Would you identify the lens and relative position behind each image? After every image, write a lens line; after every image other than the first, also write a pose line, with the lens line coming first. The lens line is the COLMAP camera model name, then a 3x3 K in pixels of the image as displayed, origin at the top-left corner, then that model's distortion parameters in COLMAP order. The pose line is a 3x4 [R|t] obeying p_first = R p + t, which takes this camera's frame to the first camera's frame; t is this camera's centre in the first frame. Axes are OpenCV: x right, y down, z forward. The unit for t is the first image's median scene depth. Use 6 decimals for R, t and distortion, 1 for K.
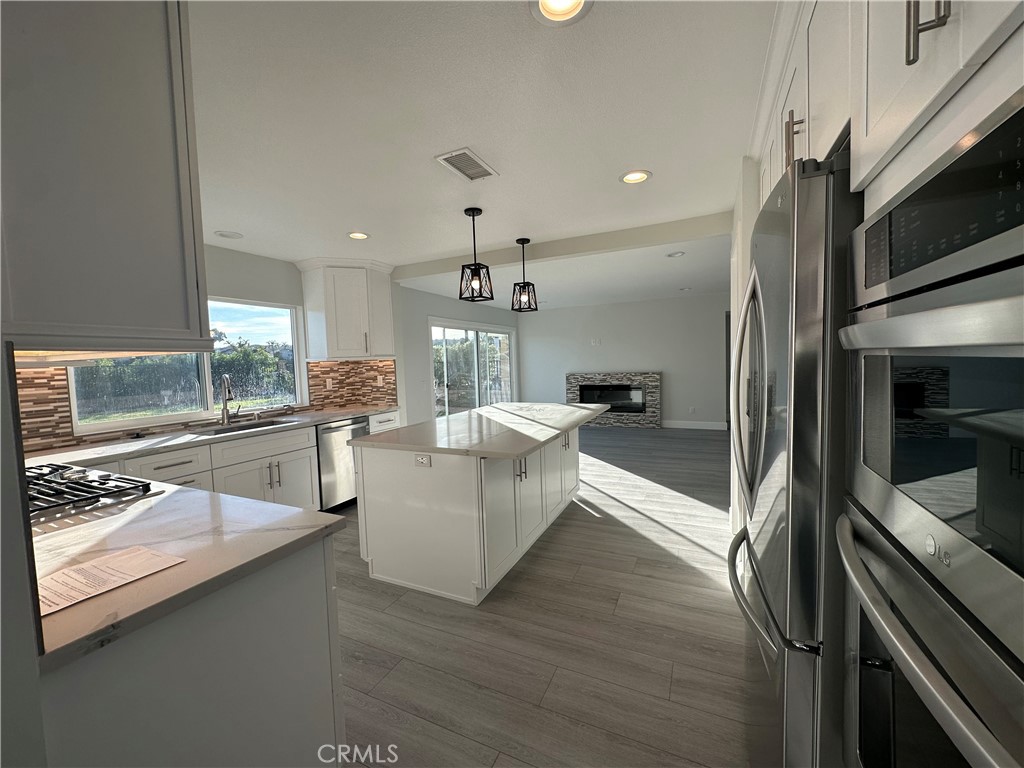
lens RADIAL K [[411.7, 0, 512.0], [0, 411.7, 384.0], [0, 0, 1]] dist [0.000922, 0.000008]
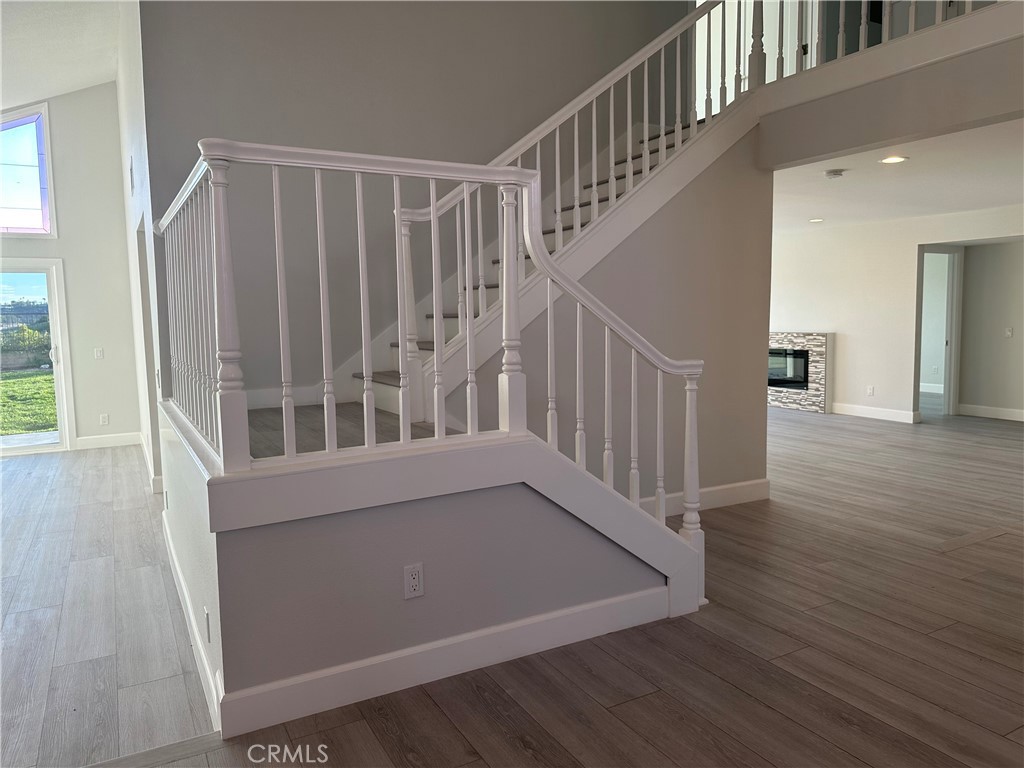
lens RADIAL K [[722.6, 0, 515.8], [0, 722.6, 375.2], [0, 0, 1]] dist [0.007382, -0.001299]
pose [[0.816508, 0.067969, -0.573318, 0.631351], [-0.042479, 0.997427, 0.057752, -0.006147], [0.575769, -0.022801, 0.817295, -0.314202]]
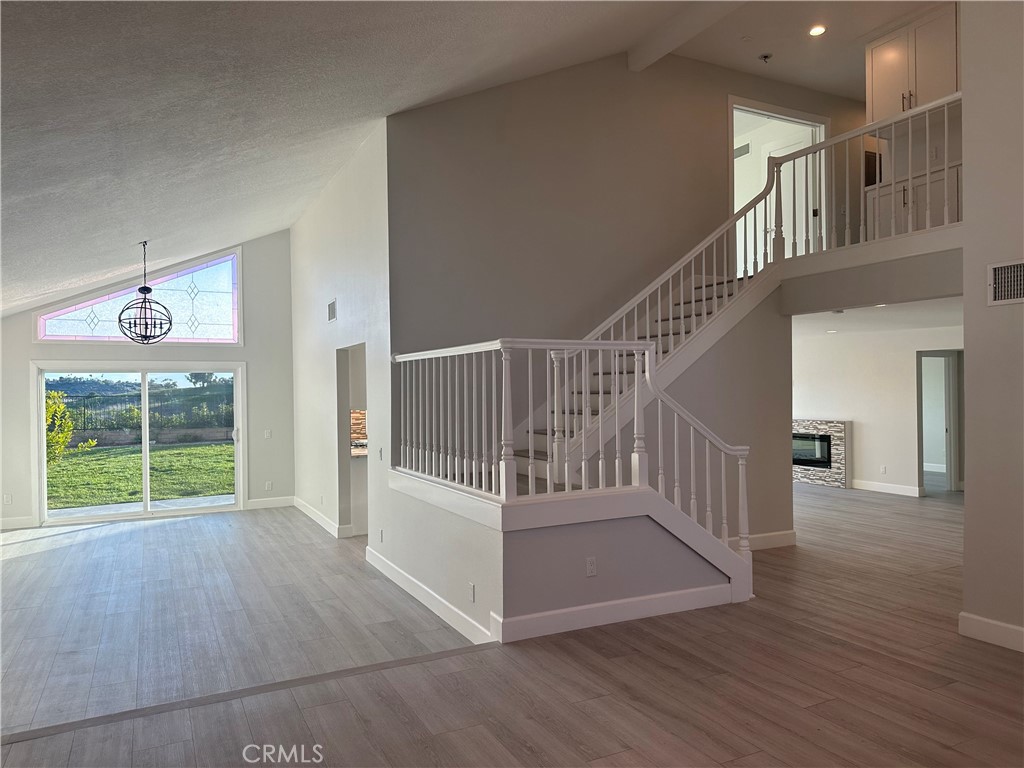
lens RADIAL K [[721.0, 0, 512.0], [0, 721.0, 384.0], [0, 0, 1]] dist [0.071383, -0.144872]
pose [[0.789650, 0.016810, -0.613327, 0.727280], [-0.048669, 0.998191, -0.035303, -0.019354], [0.611624, 0.057727, 0.789040, -0.604345]]
